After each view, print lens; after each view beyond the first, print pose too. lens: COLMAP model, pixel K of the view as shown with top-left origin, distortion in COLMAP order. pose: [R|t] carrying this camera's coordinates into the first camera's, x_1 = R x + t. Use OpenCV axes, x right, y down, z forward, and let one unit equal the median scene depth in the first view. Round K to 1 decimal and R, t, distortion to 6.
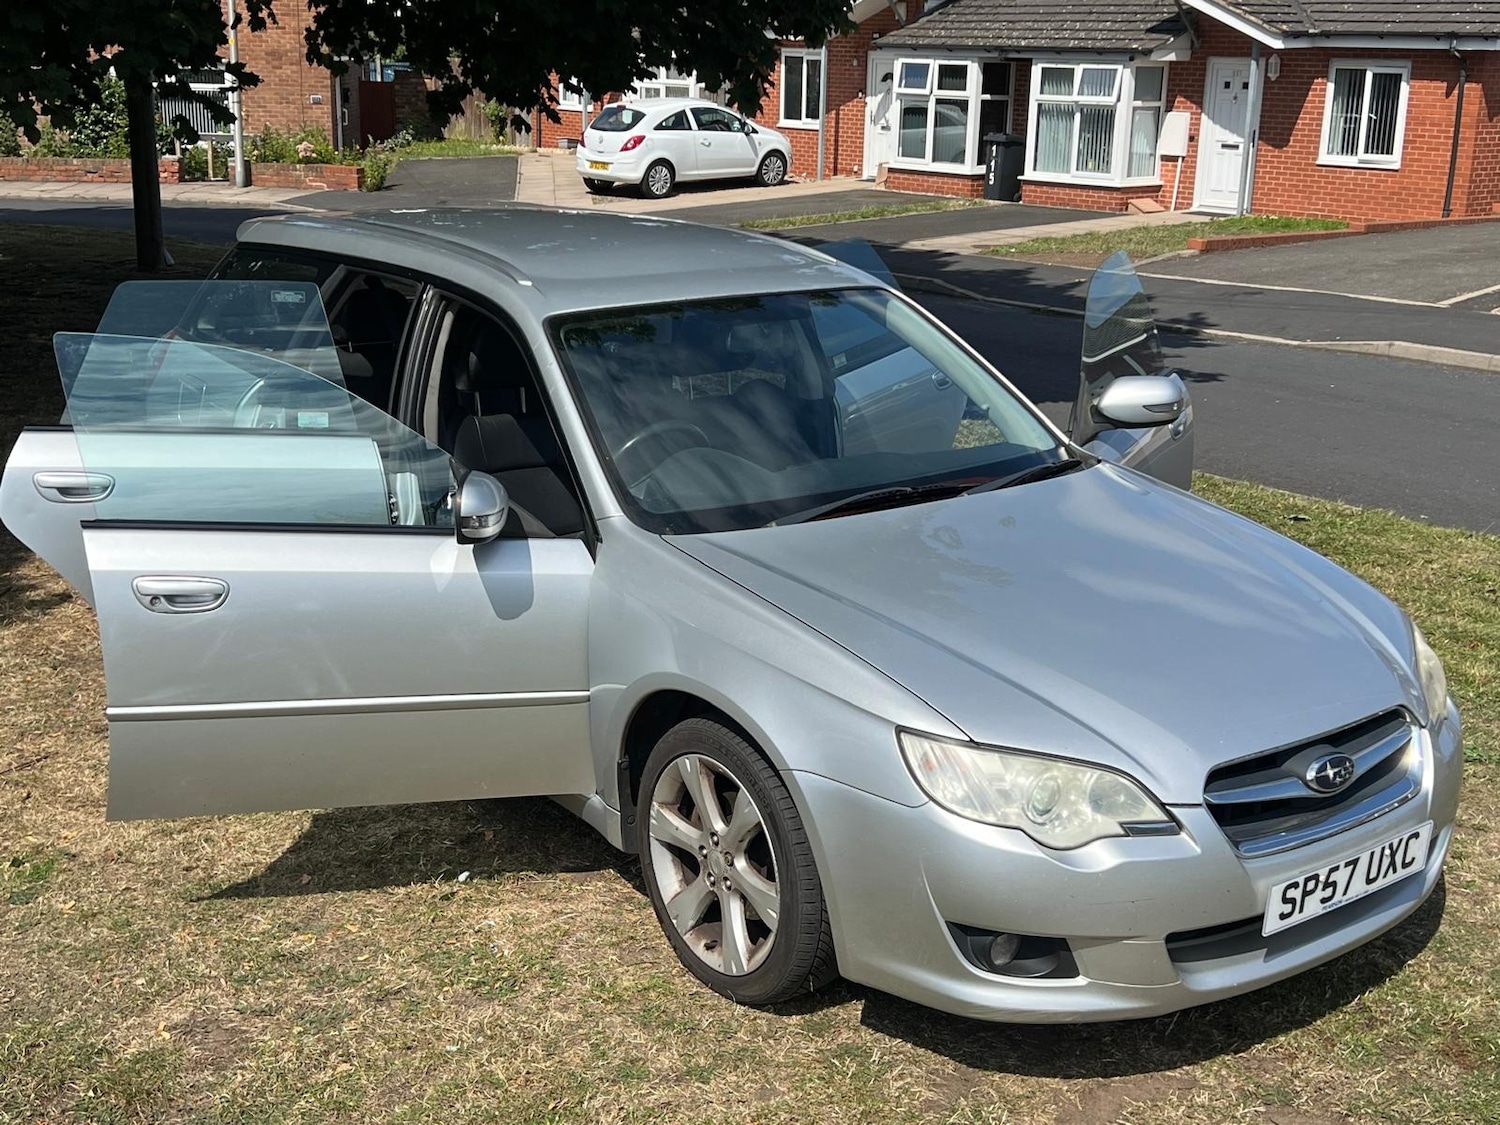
lens RADIAL K [[1767.3, 0, 767.9], [0, 1767.3, 559.7], [0, 0, 1]] dist [0.130418, -0.333242]
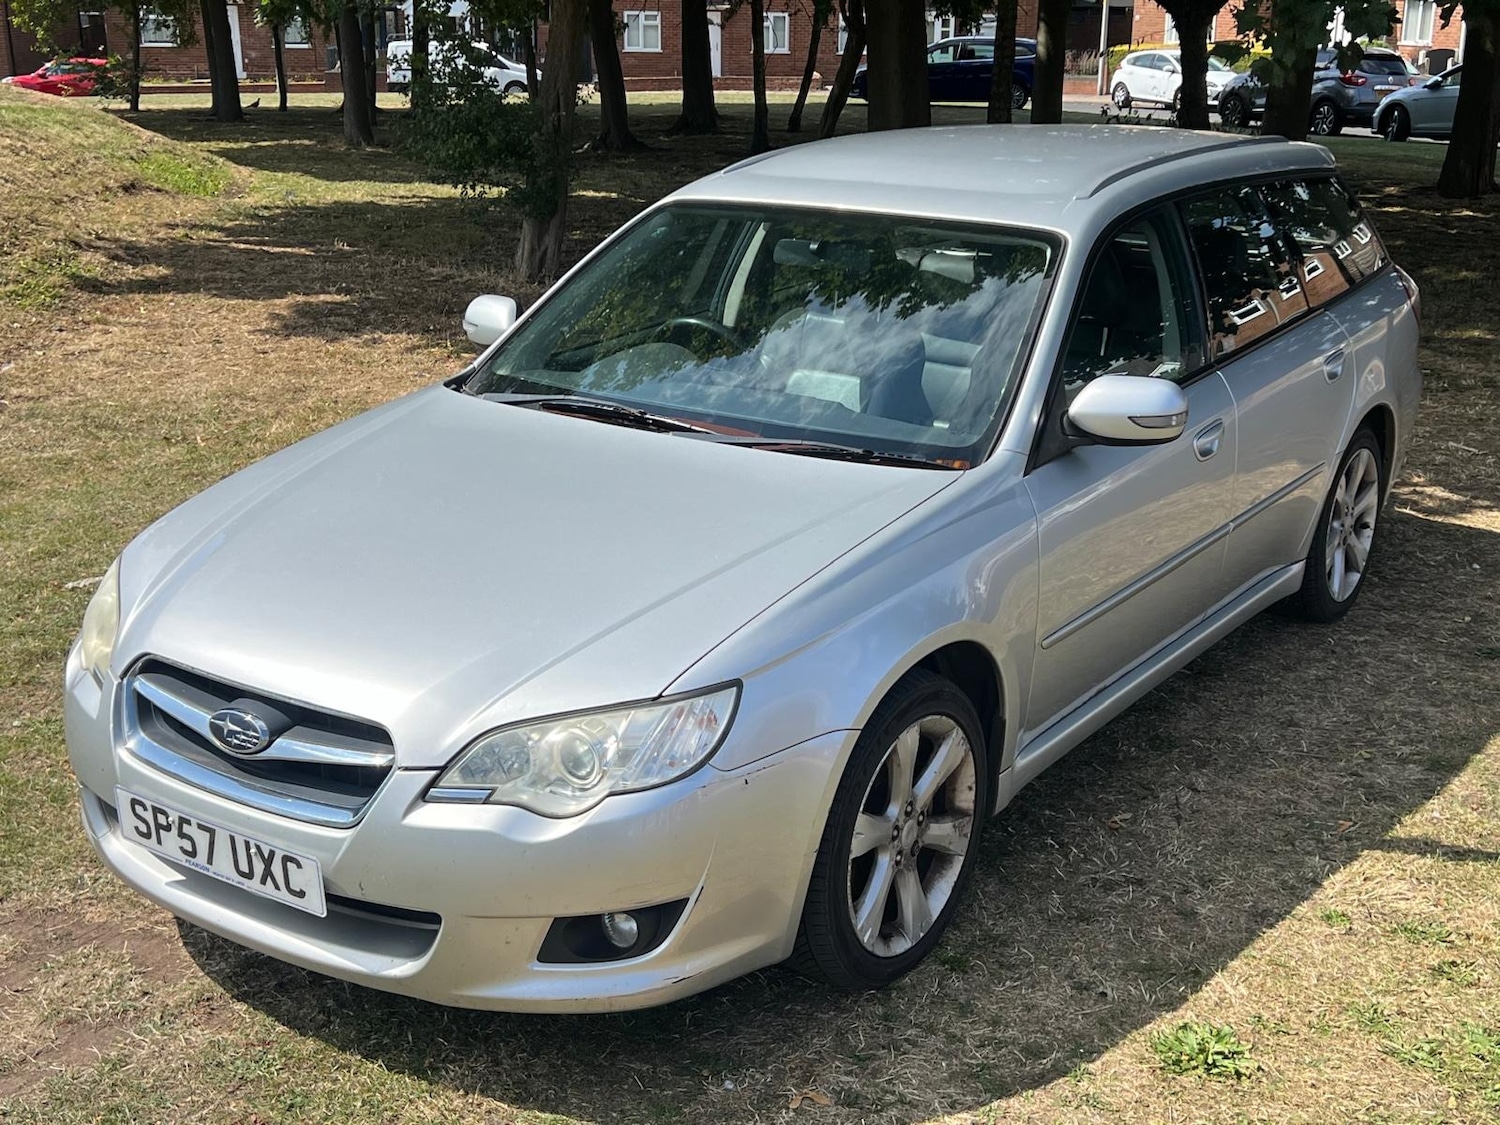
lens RADIAL K [[1825.6, 0, 765.2], [0, 1825.6, 560.6], [0, 0, 1]] dist [0.119924, -0.299133]
pose [[0.326132, 0.269404, -0.906123, 1.074217], [-0.261123, 0.946911, 0.187547, -0.177940], [0.908544, 0.175444, 0.379165, 0.784393]]
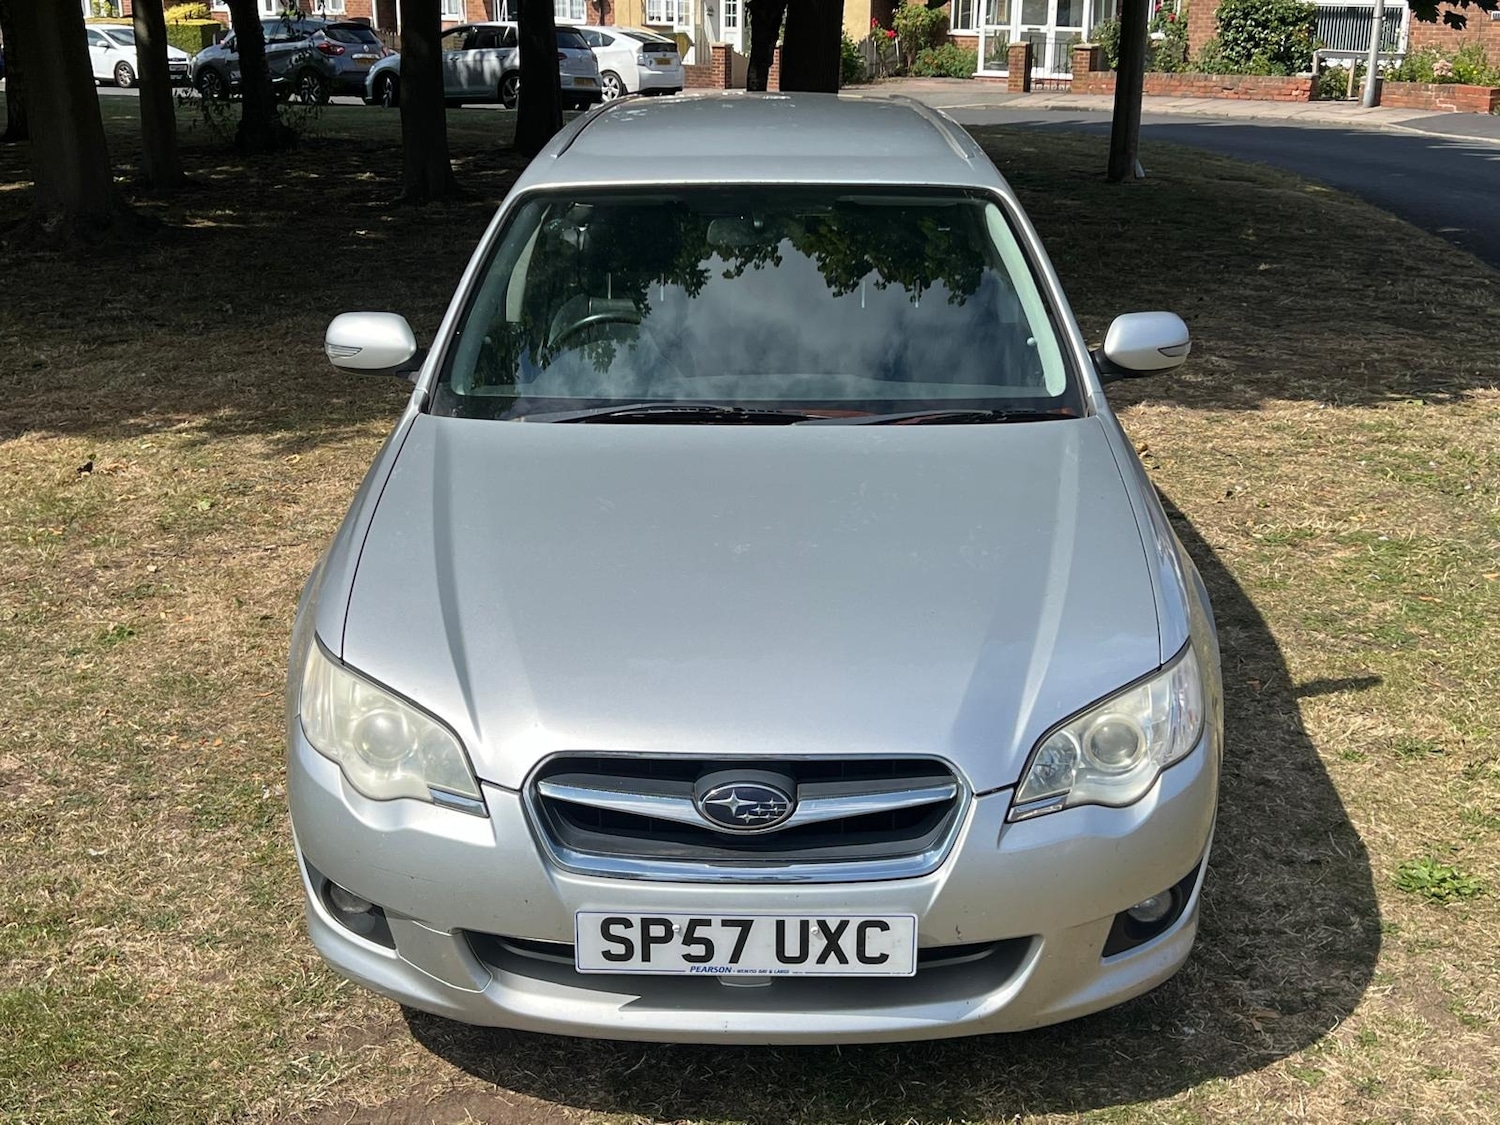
lens RADIAL K [[1822.9, 0, 751.3], [0, 1822.9, 536.7], [0, 0, 1]] dist [0.132309, -0.345546]
pose [[0.786024, 0.169185, -0.594595, 0.691349], [-0.156725, 0.984936, 0.073069, -0.049668], [0.598000, 0.035754, 0.800698, 0.319309]]
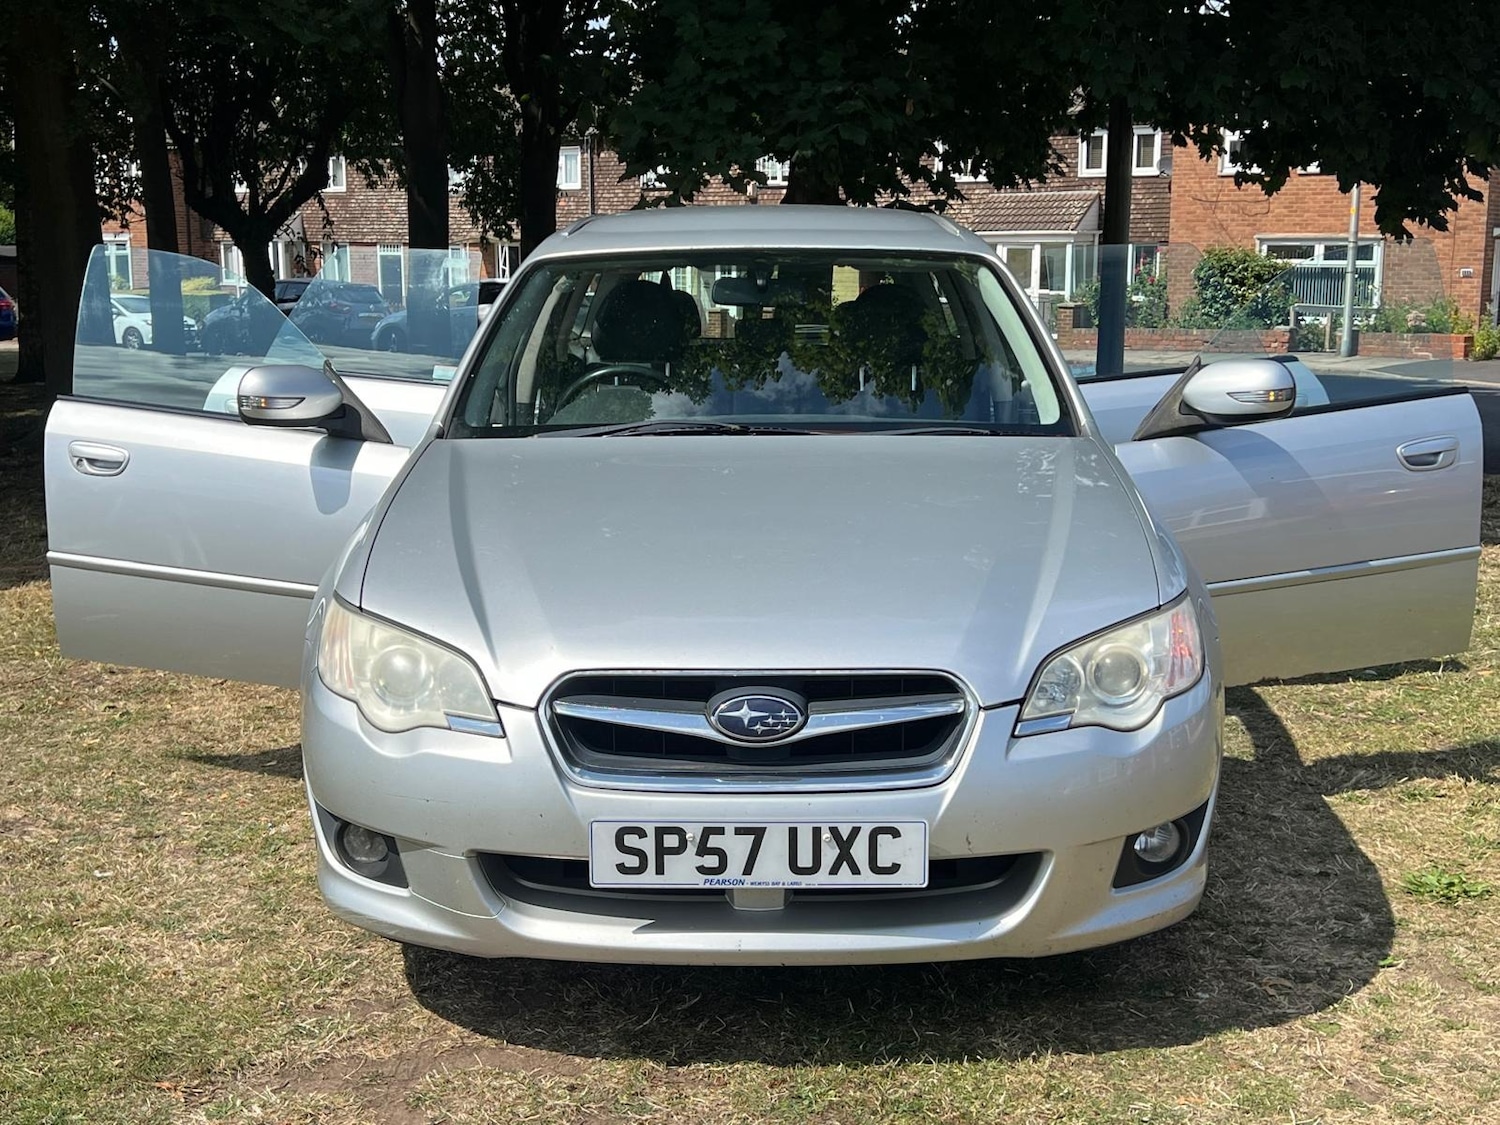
lens RADIAL K [[1825.6, 0, 765.2], [0, 1825.6, 560.6], [0, 0, 1]] dist [0.119924, -0.299133]
pose [[0.792696, 0.083675, -0.603848, 0.717695], [-0.149762, 0.986909, -0.059844, 0.088074], [0.590936, 0.137872, 0.794850, 0.310542]]
